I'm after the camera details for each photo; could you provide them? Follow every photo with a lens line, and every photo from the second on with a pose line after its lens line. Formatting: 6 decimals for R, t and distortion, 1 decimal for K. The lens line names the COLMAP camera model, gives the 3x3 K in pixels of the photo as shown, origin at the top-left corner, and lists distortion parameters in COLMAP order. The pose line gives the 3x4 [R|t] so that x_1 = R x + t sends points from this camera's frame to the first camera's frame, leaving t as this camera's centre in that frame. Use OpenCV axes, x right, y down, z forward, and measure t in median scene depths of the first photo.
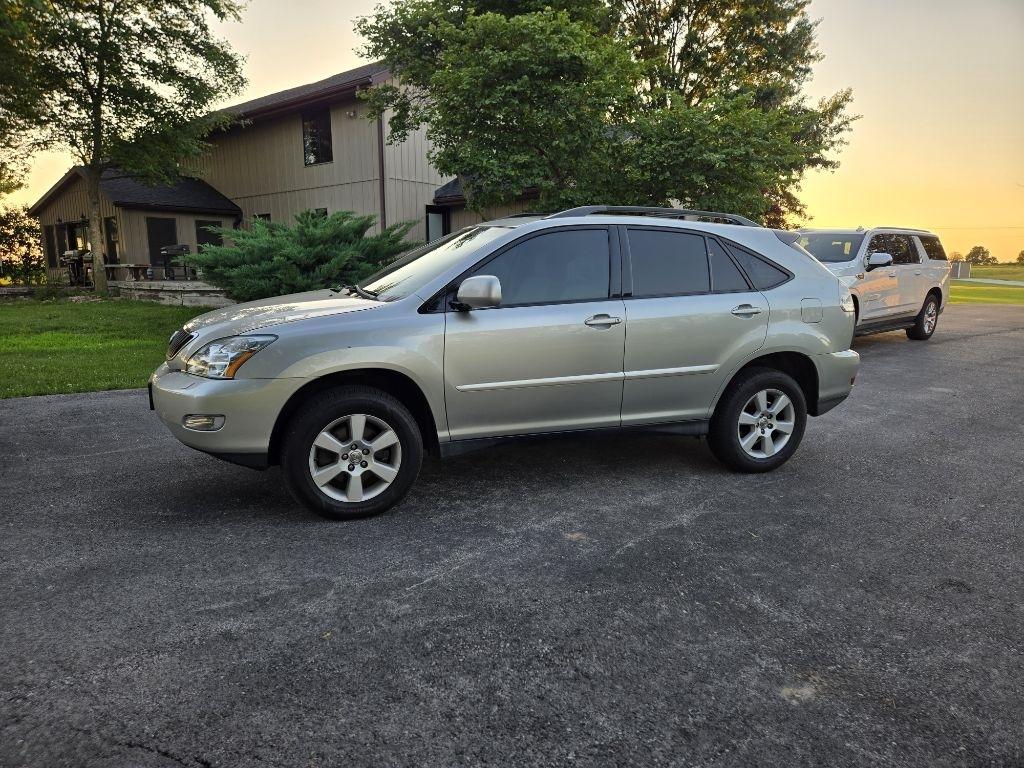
lens RADIAL K [[688.1, 0, 512.0], [0, 688.1, 384.0], [0, 0, 1]] dist [0.071481, -0.056741]
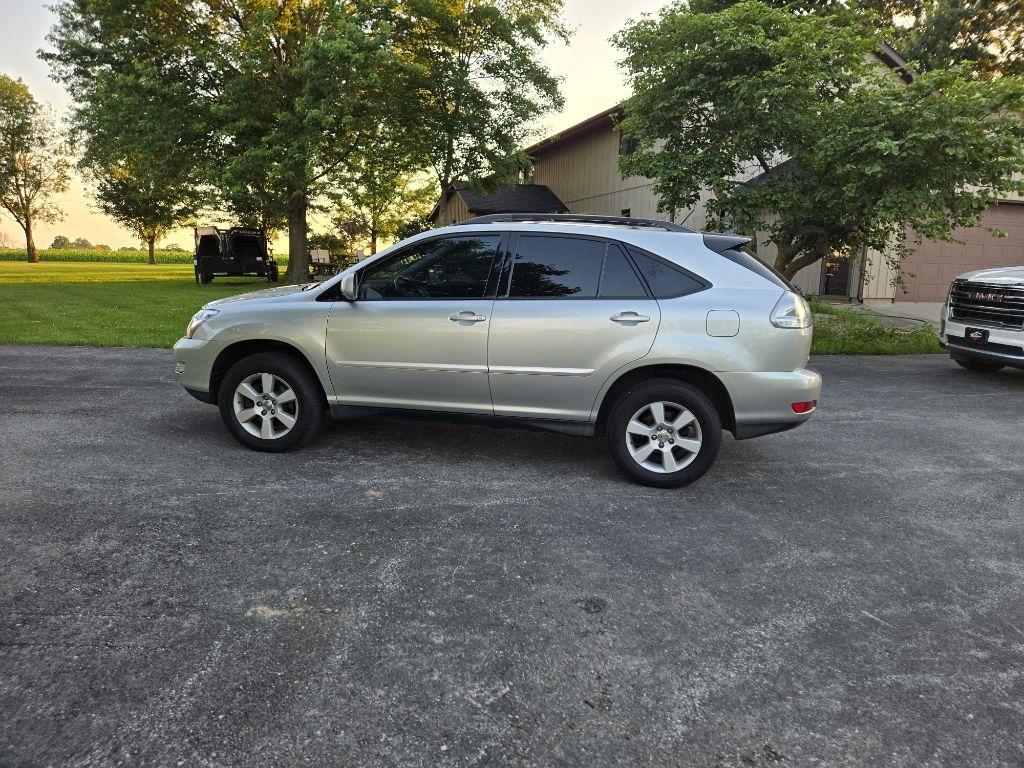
lens RADIAL K [[681.2, 0, 512.0], [0, 681.2, 384.0], [0, 0, 1]] dist [0.050160, -0.052428]
pose [[0.850212, 0.112072, -0.514373, 0.758121], [-0.108306, 0.993413, 0.037426, -0.033197], [0.515179, 0.023890, 0.856749, 0.086907]]
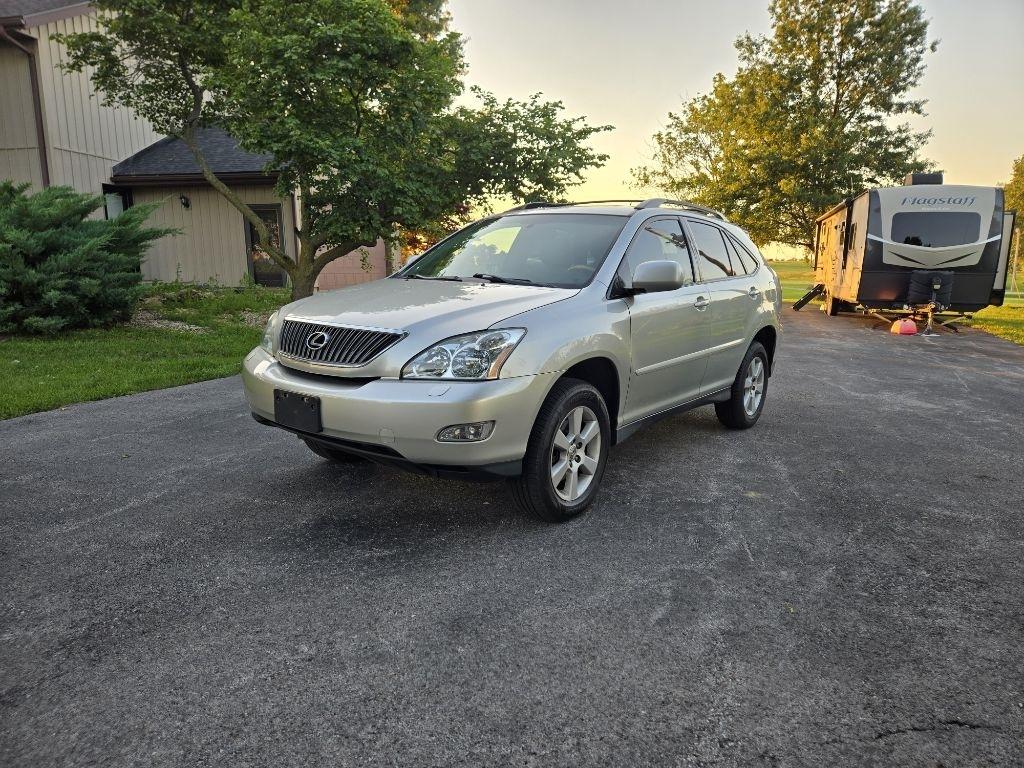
lens RADIAL K [[685.9, 0, 525.7], [0, 685.9, 383.0], [0, 0, 1]] dist [0.065060, -0.054865]
pose [[0.857877, -0.089672, 0.505970, -0.658720], [0.087178, 0.995780, 0.028670, -0.019205], [-0.506406, 0.019514, 0.862075, 0.191162]]
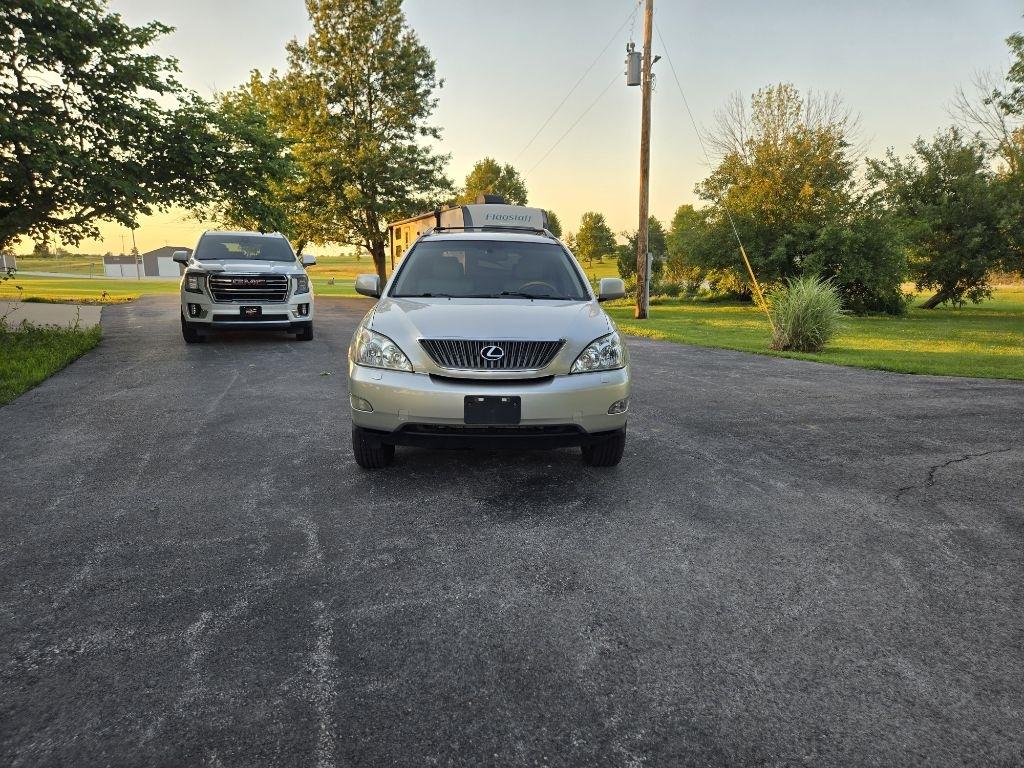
lens RADIAL K [[681.2, 0, 512.0], [0, 681.2, 384.0], [0, 0, 1]] dist [0.050160, -0.052428]
pose [[0.342212, -0.176449, 0.922907, -1.322849], [0.164100, 0.978338, 0.126198, -0.135427], [-0.925182, 0.108263, 0.363754, 0.602215]]
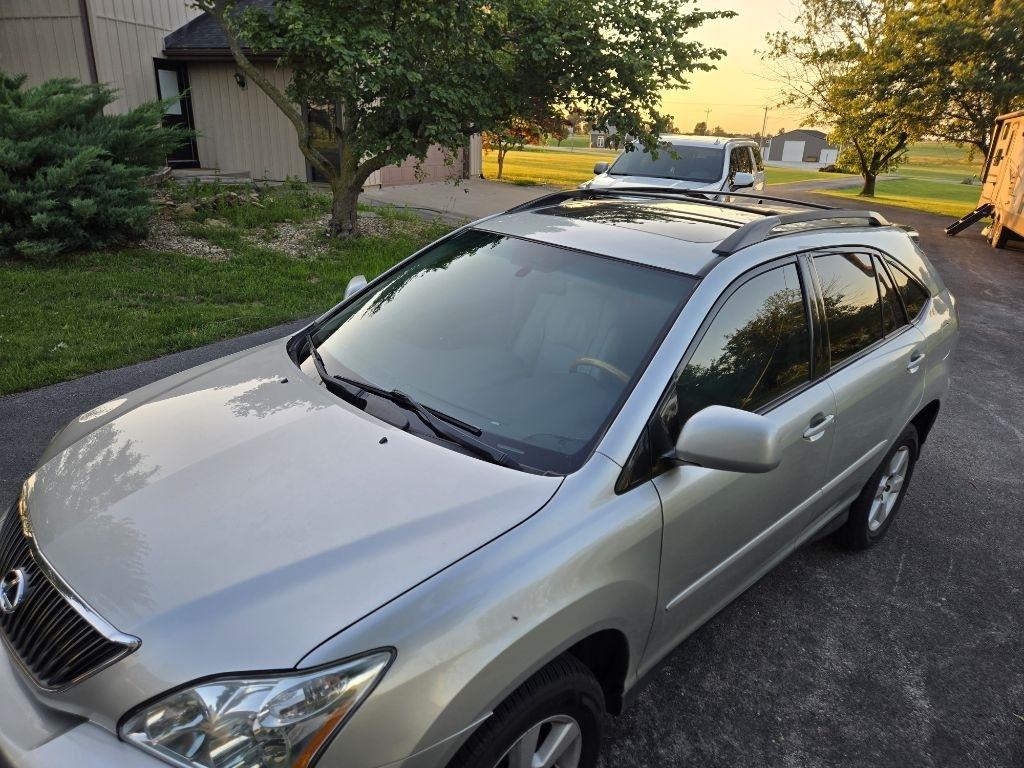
lens RADIAL K [[697.3, 0, 509.5], [0, 697.3, 386.0], [0, 0, 1]] dist [0.055482, -0.044676]
pose [[0.931318, -0.091759, 0.352458, -0.337721], [0.023818, 0.981015, 0.192463, -0.248221], [-0.363426, -0.170849, 0.915823, 0.511985]]
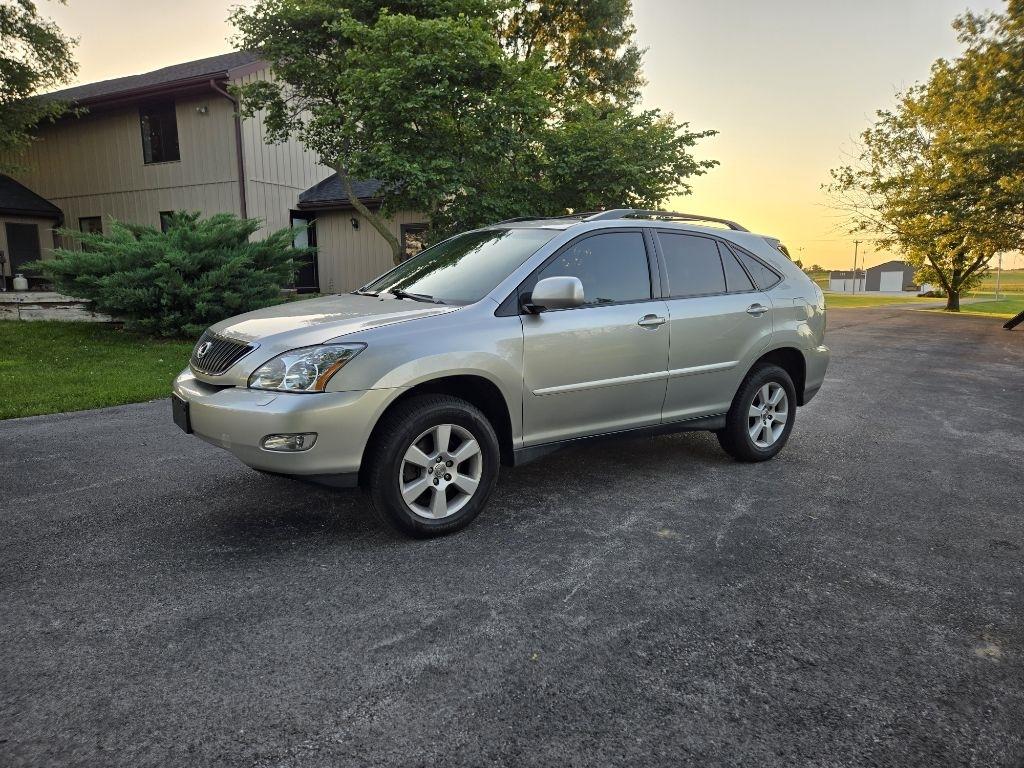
lens RADIAL K [[688.1, 0, 512.0], [0, 688.1, 384.0], [0, 0, 1]] dist [0.071481, -0.056741]
pose [[0.971443, -0.041227, 0.233664, -0.303007], [0.044374, 0.998981, -0.008223, 0.000666], [-0.233087, 0.018357, 0.972283, 0.056102]]
